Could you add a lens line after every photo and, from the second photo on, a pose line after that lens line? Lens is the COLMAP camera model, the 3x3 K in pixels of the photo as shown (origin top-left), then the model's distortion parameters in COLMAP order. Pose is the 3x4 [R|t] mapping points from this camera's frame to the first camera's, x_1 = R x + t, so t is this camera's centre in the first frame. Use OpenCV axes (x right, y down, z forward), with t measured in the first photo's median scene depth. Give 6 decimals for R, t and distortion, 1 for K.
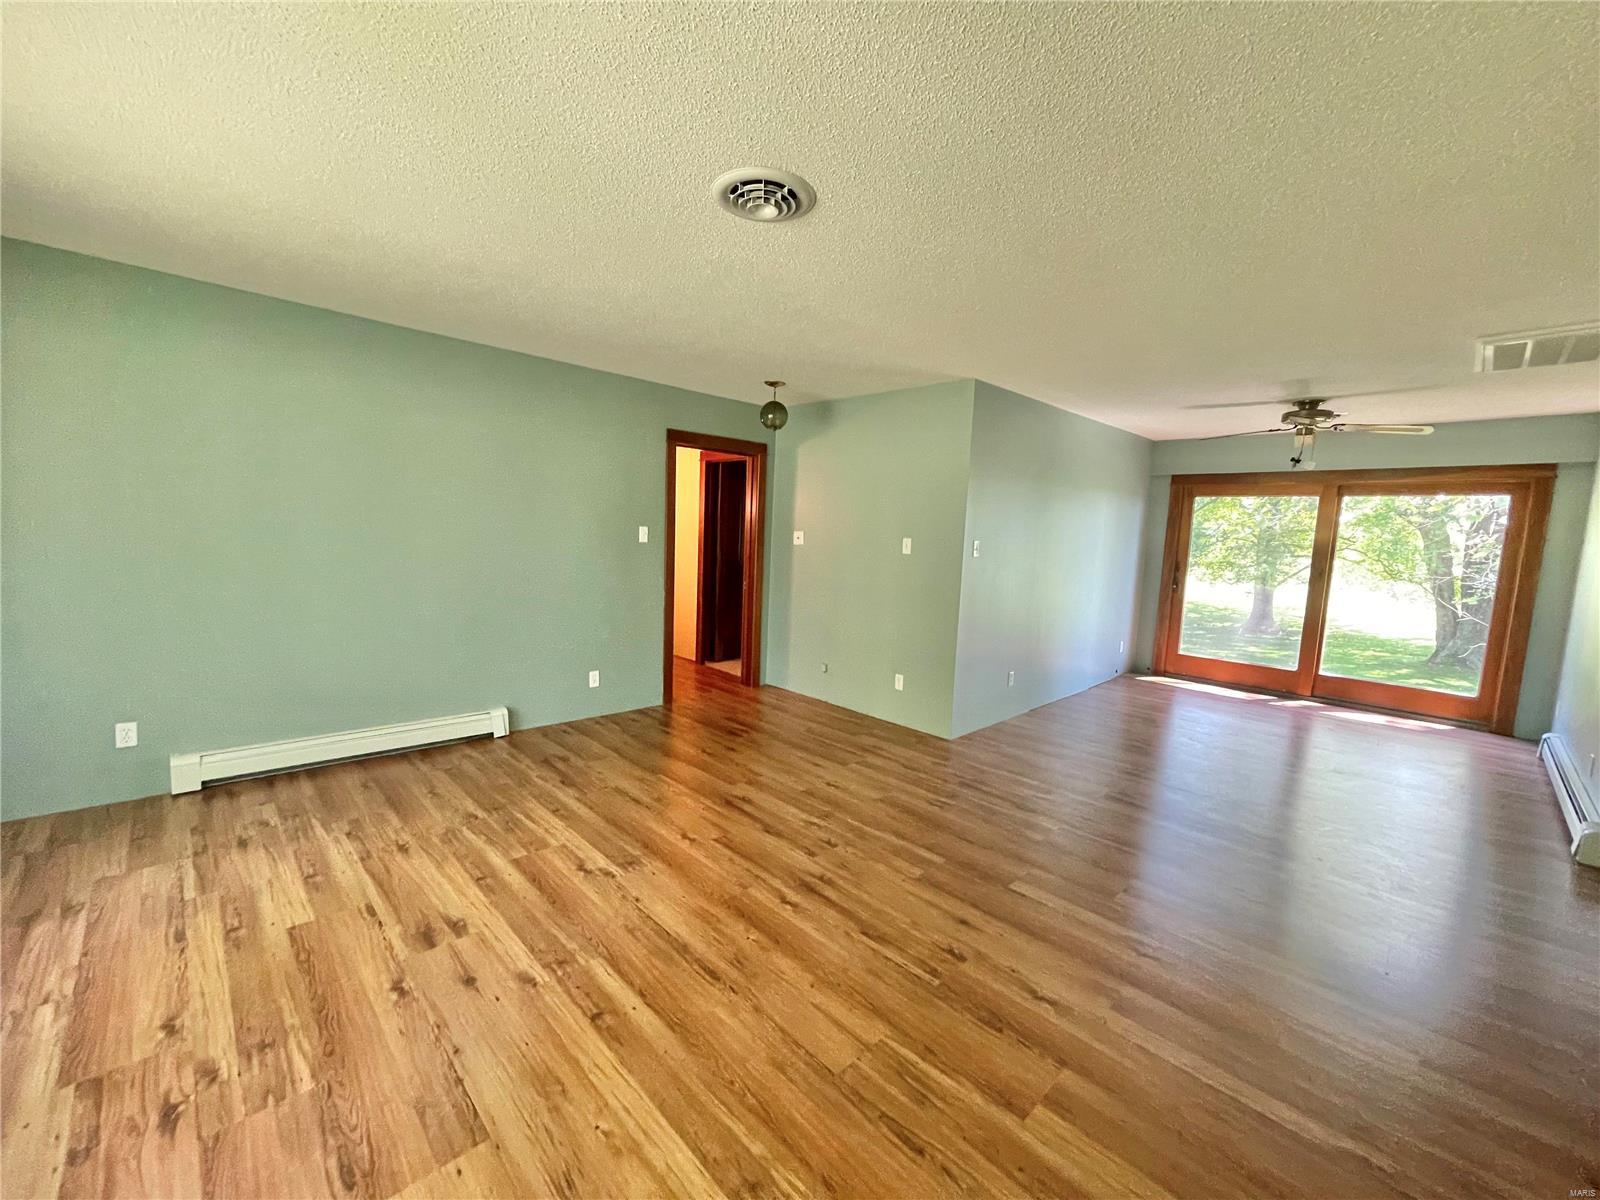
lens RADIAL K [[649.8, 0, 791.0], [0, 649.8, 602.6], [0, 0, 1]] dist [-0.001370, -0.001029]
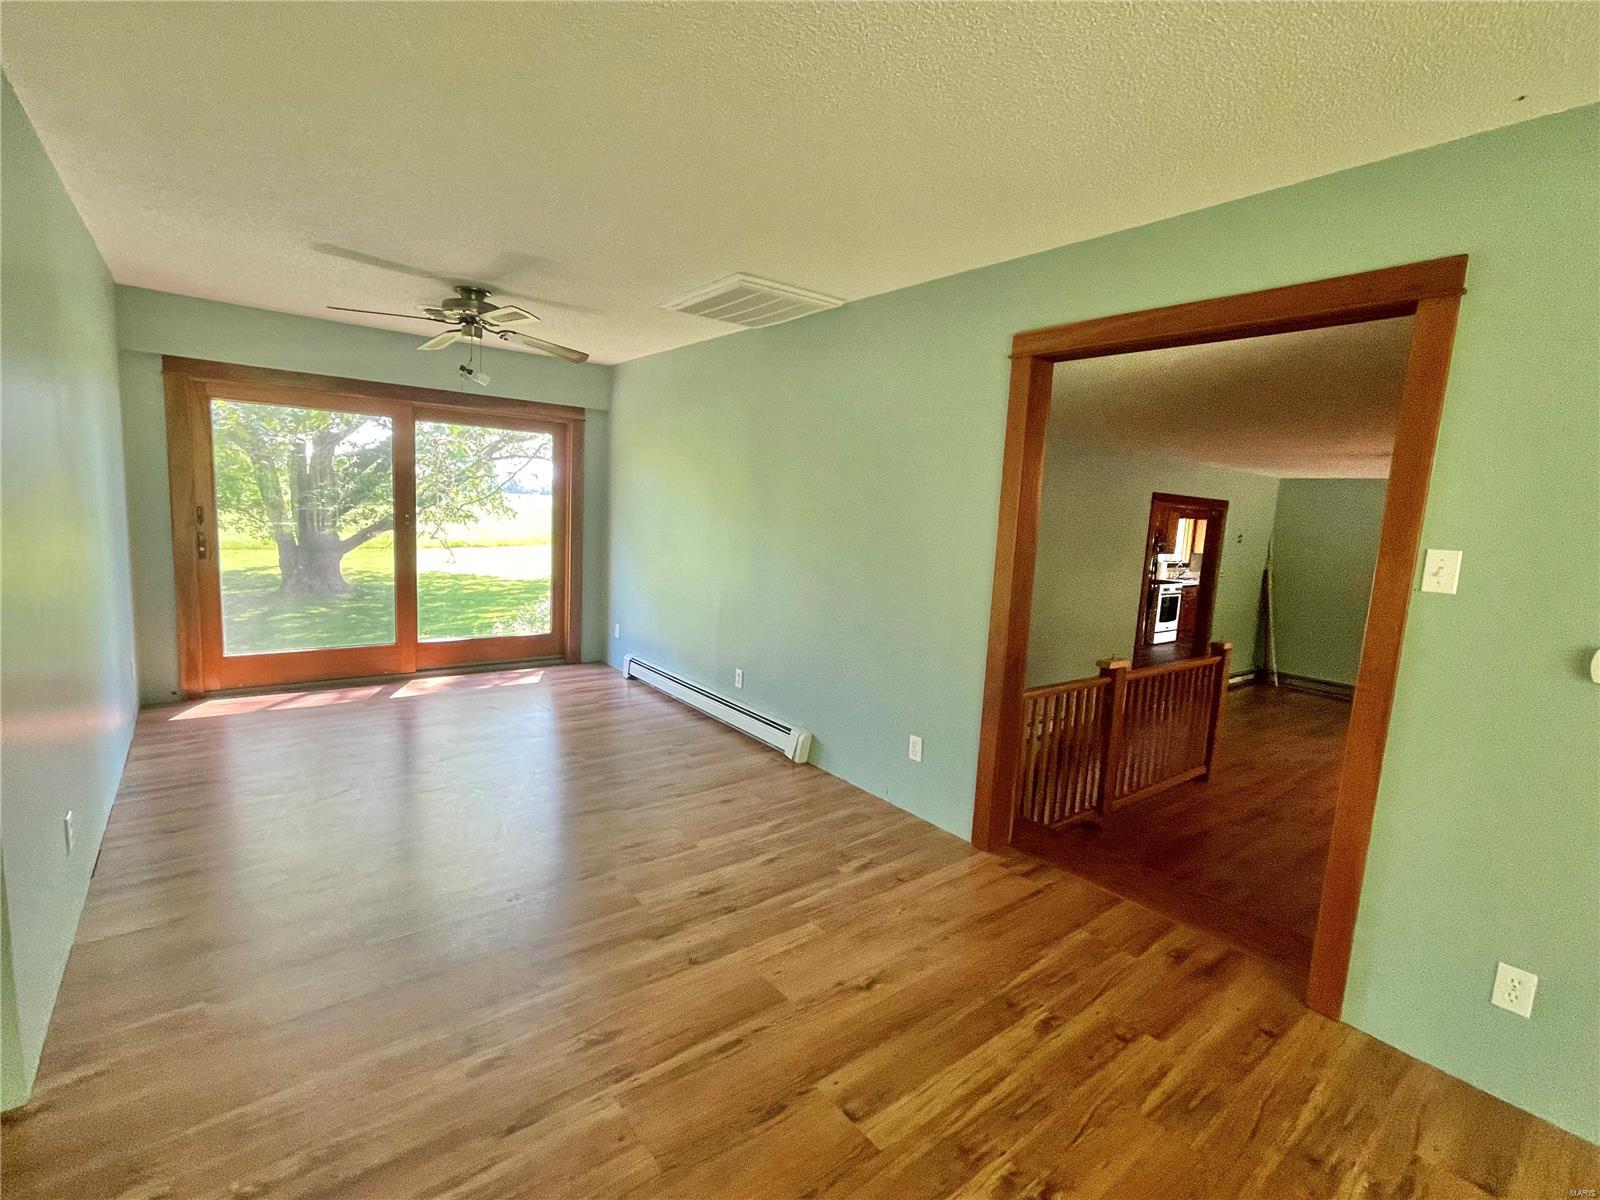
lens RADIAL K [[742.7, 0, 799.3], [0, 742.7, 600.0], [0, 0, 1]] dist [0.014383, 0.000150]
pose [[0.115592, -0.157069, 0.980800, -0.054333], [0.065444, 0.986477, 0.150265, -0.092468], [-0.991139, 0.046818, 0.124308, 0.759043]]
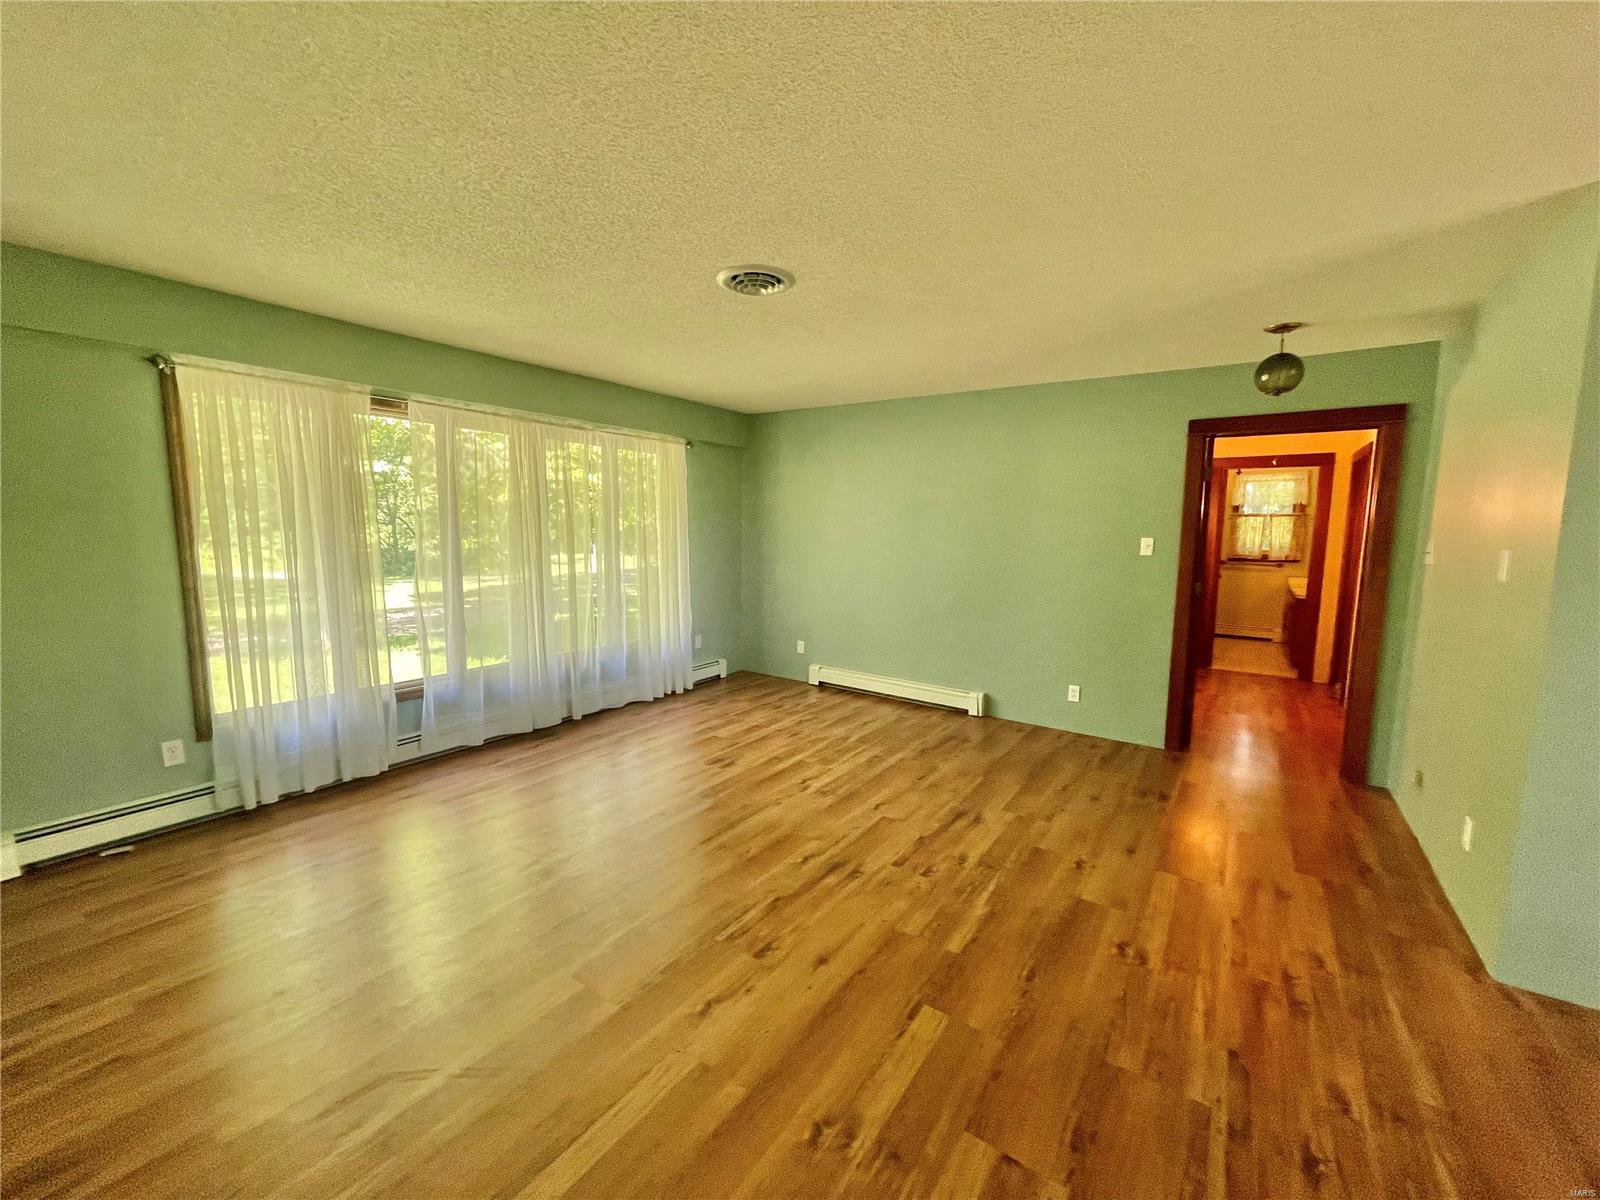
lens RADIAL K [[649.8, 0, 795.1], [0, 649.8, 604.7], [0, 0, 1]] dist [-0.001370, -0.001029]
pose [[0.180768, 0.078920, -0.980354, 0.798821], [-0.116537, 0.991472, 0.058327, -0.032764], [0.976597, 0.103704, 0.188423, 0.537827]]
